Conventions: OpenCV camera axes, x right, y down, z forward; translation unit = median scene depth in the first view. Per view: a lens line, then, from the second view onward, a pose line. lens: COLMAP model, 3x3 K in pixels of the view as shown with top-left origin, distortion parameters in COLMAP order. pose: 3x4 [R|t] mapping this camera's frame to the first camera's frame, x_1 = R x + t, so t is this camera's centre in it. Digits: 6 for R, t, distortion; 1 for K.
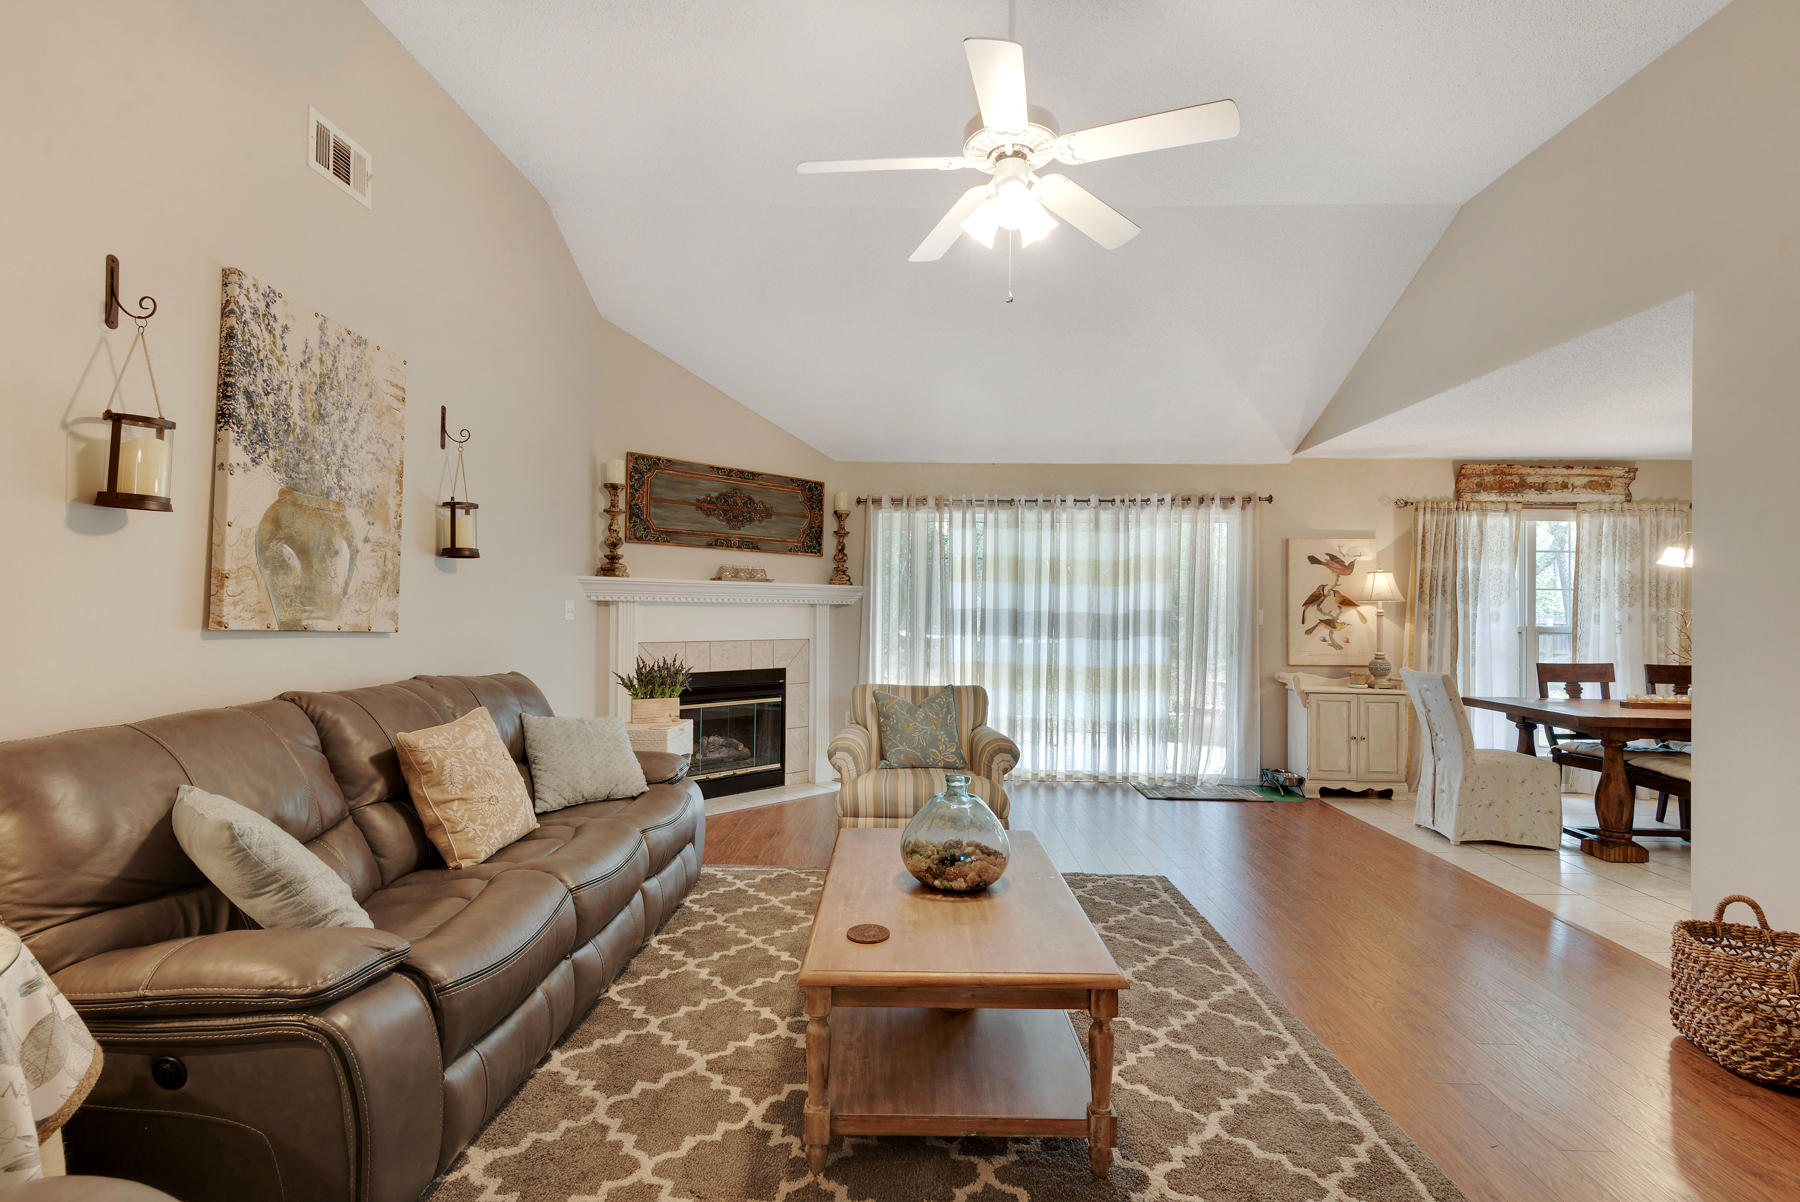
lens RADIAL K [[804.2, 0, 898.7], [0, 804.2, 610.6], [0, 0, 1]] dist [0.051548, -0.031274]
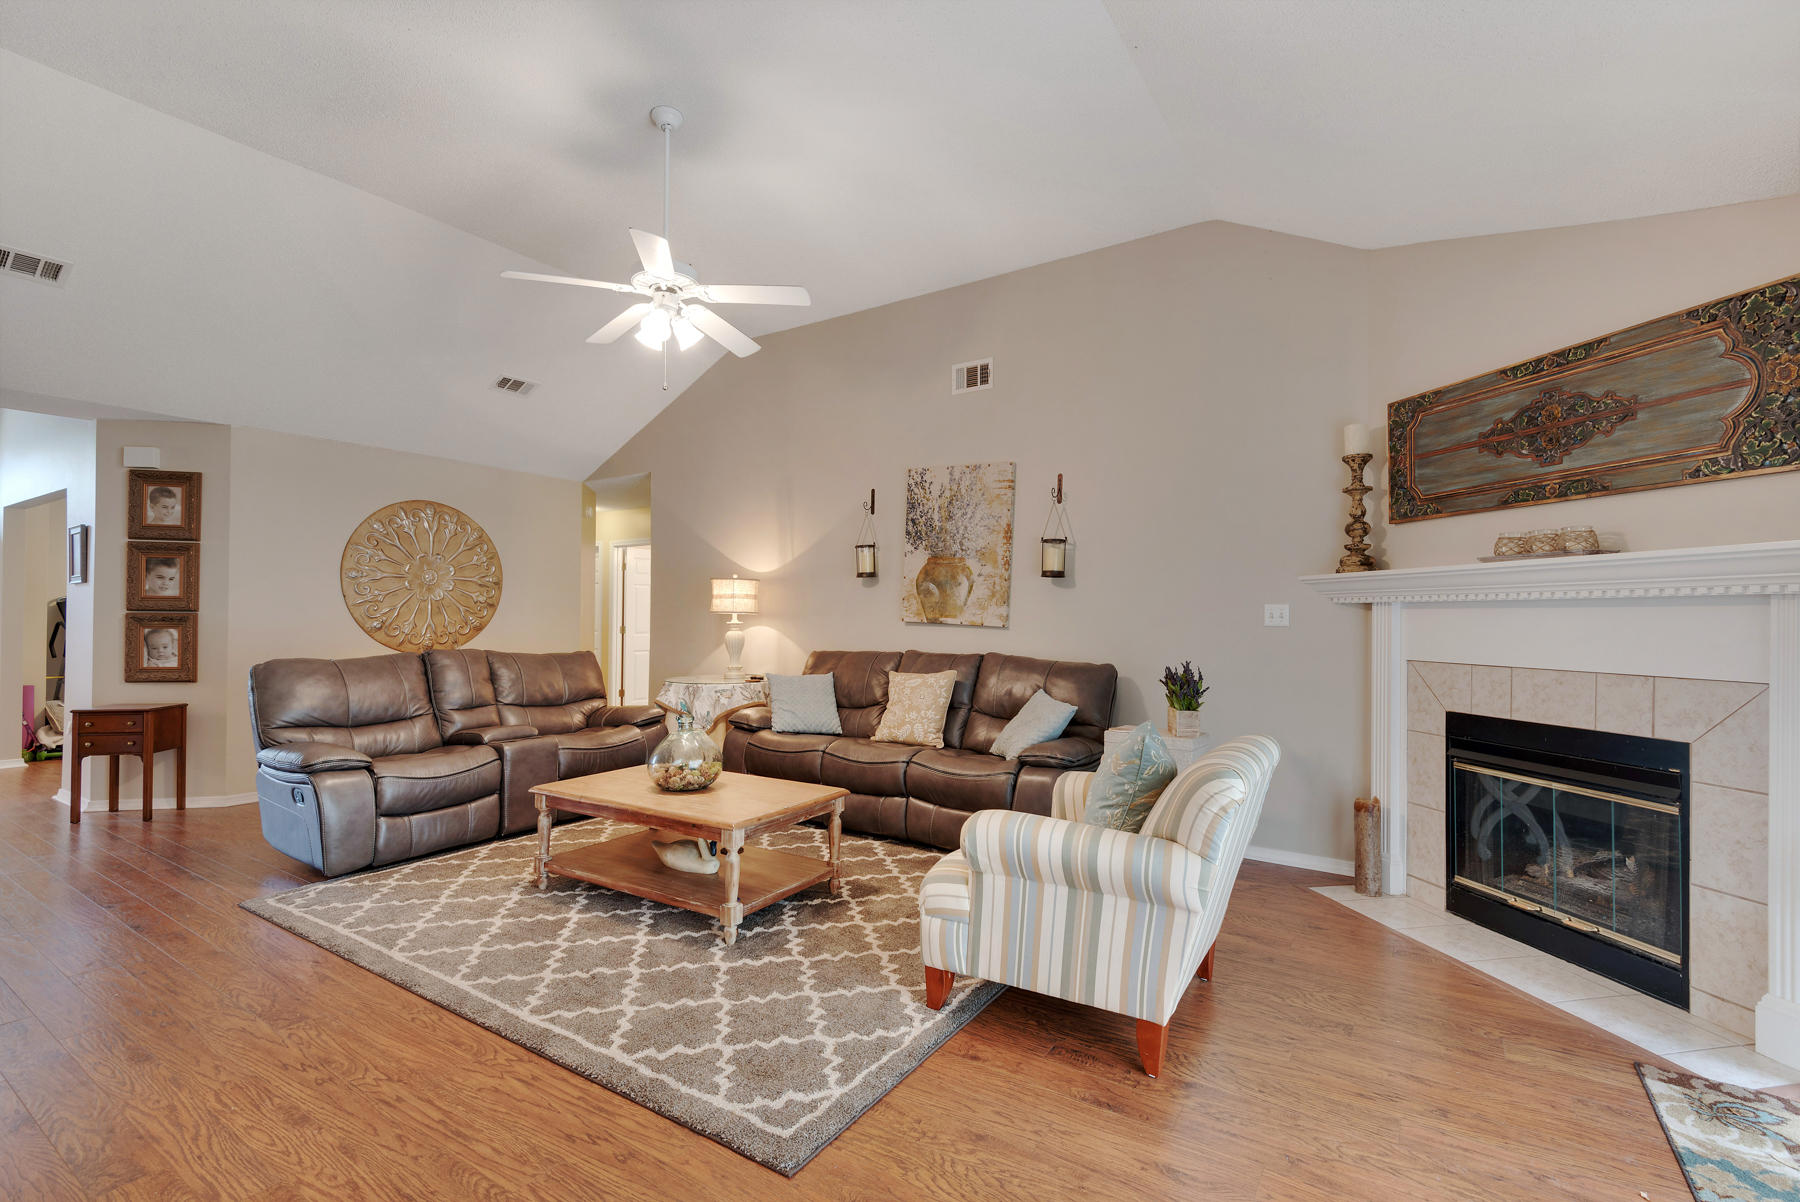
lens RADIAL K [[804.2, 0, 898.7], [0, 804.2, 610.6], [0, 0, 1]] dist [0.051548, -0.031274]
pose [[-0.521957, -0.024512, -0.852620, 0.464916], [-0.015887, 0.999693, -0.019014, 0.014194], [0.852824, 0.003621, -0.522186, 0.860944]]
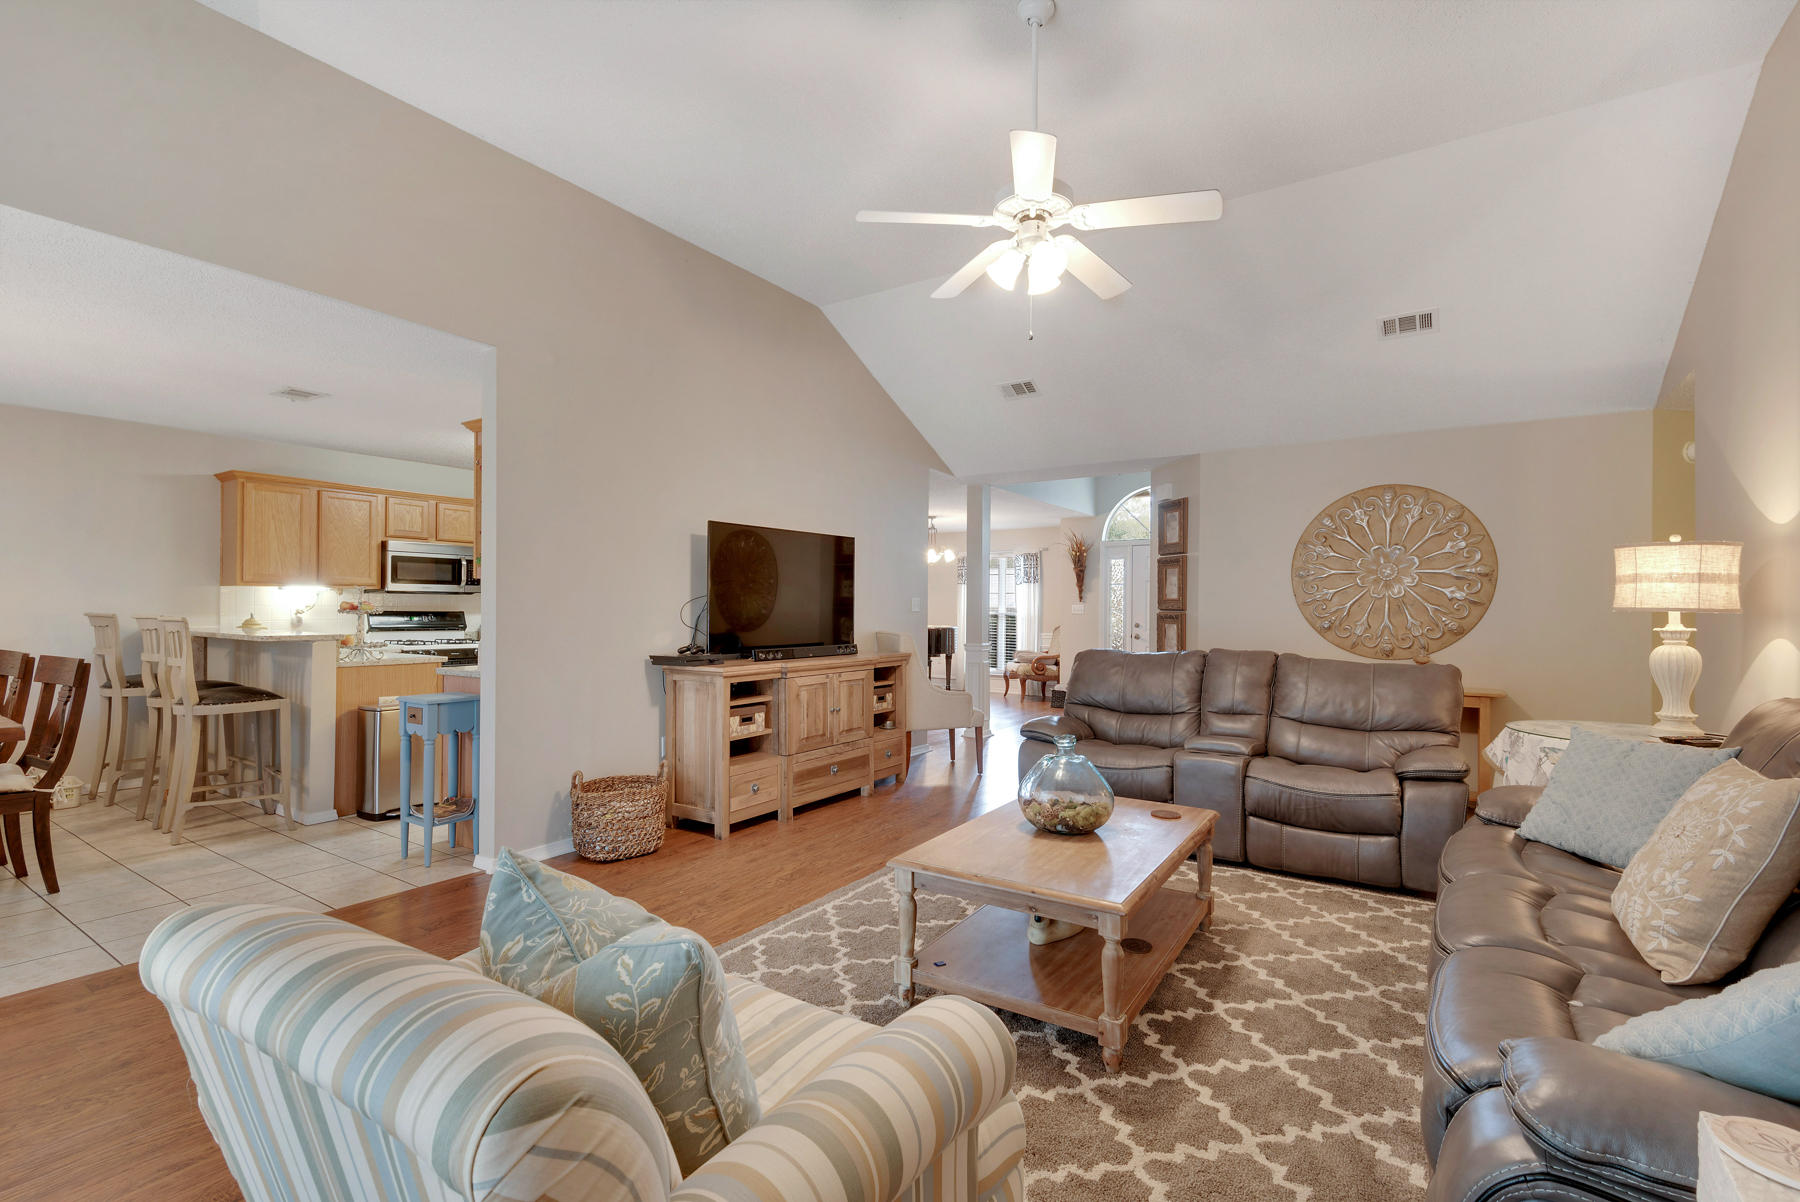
lens RADIAL K [[804.2, 0, 898.7], [0, 804.2, 610.6], [0, 0, 1]] dist [0.051548, -0.031274]
pose [[-0.839652, -0.027737, 0.542415, -0.180600], [-0.019747, 0.999594, 0.020547, -0.004233], [-0.542765, 0.006541, -0.839859, 0.872704]]
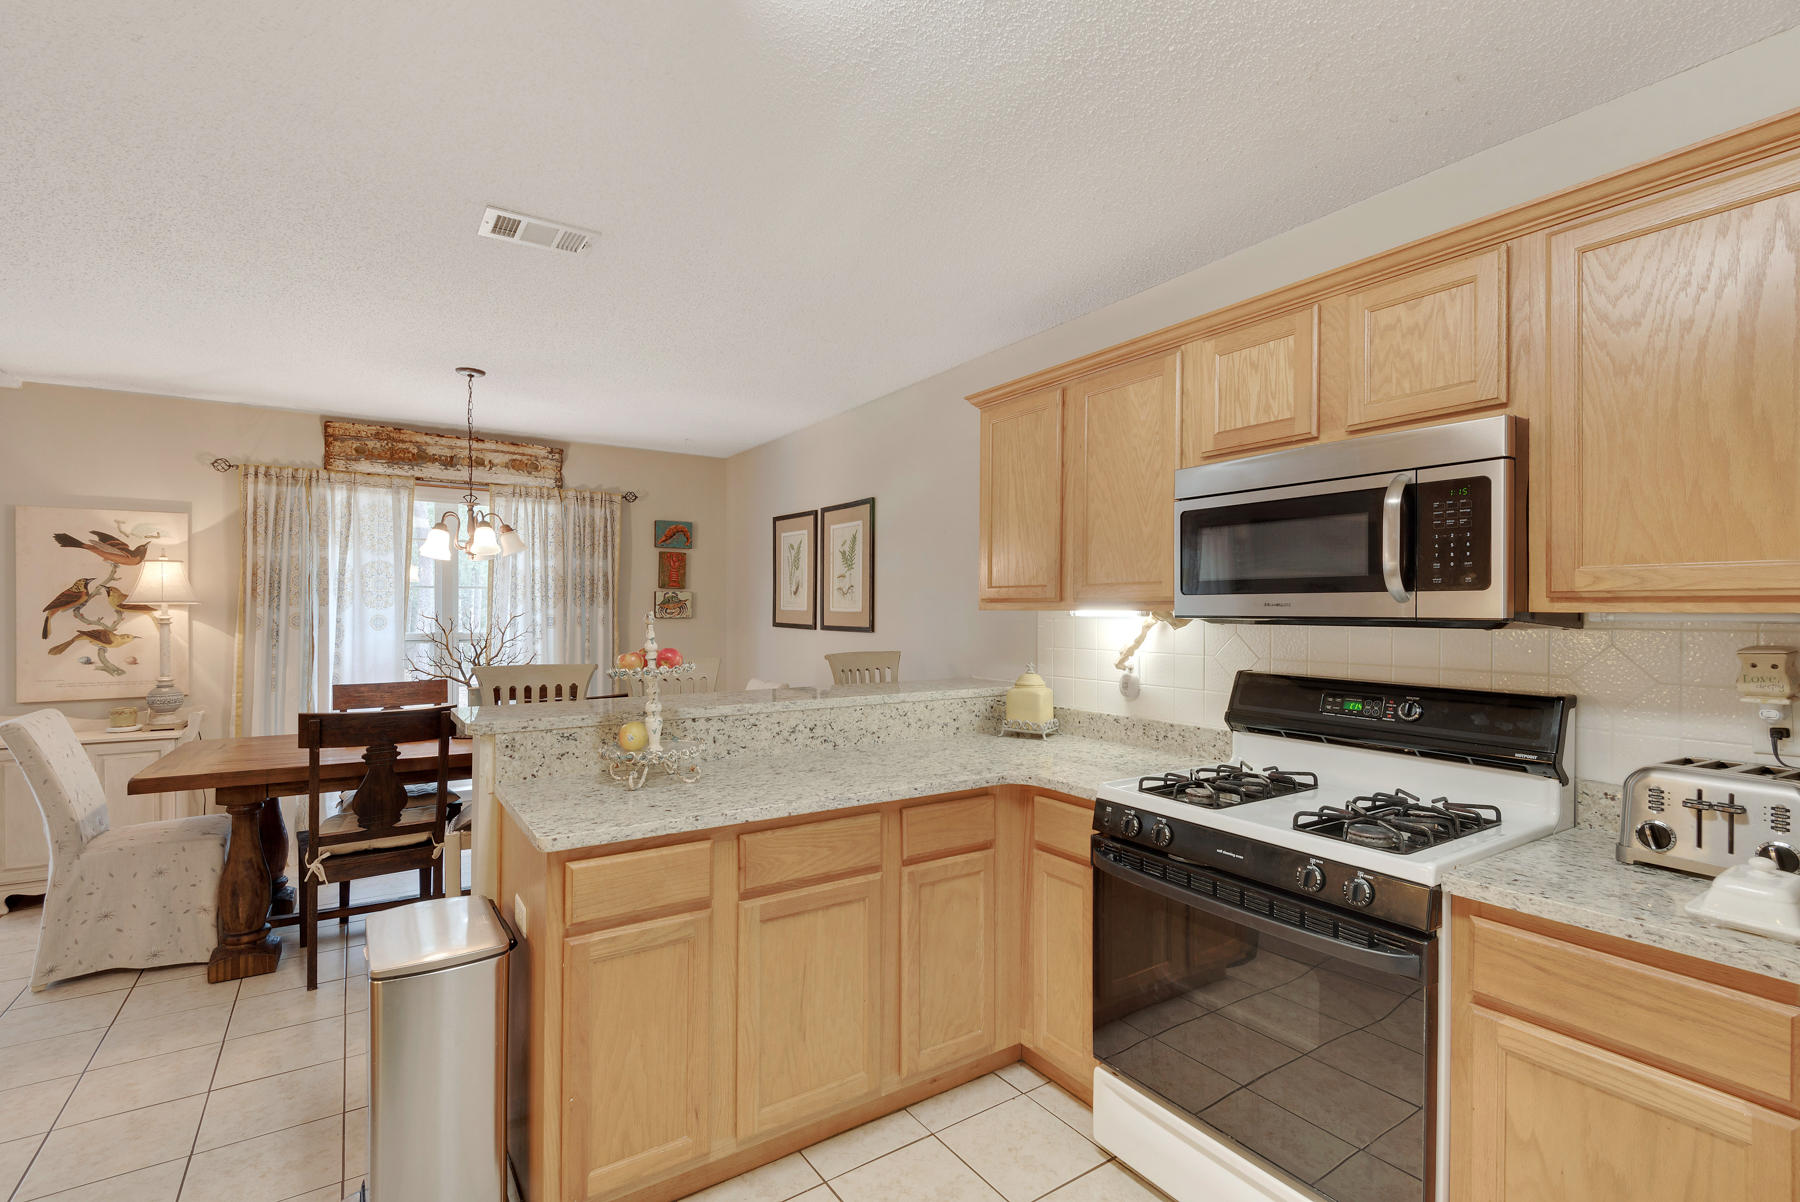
lens RADIAL K [[825.5, 0, 893.4], [0, 825.5, 610.0], [0, 0, 1]] dist [0.022377, -0.013405]
pose [[0.821339, -0.012123, 0.570312, 0.684421], [0.011850, 0.999921, 0.004190, -0.001123], [-0.570317, 0.003317, 0.821418, 0.071719]]
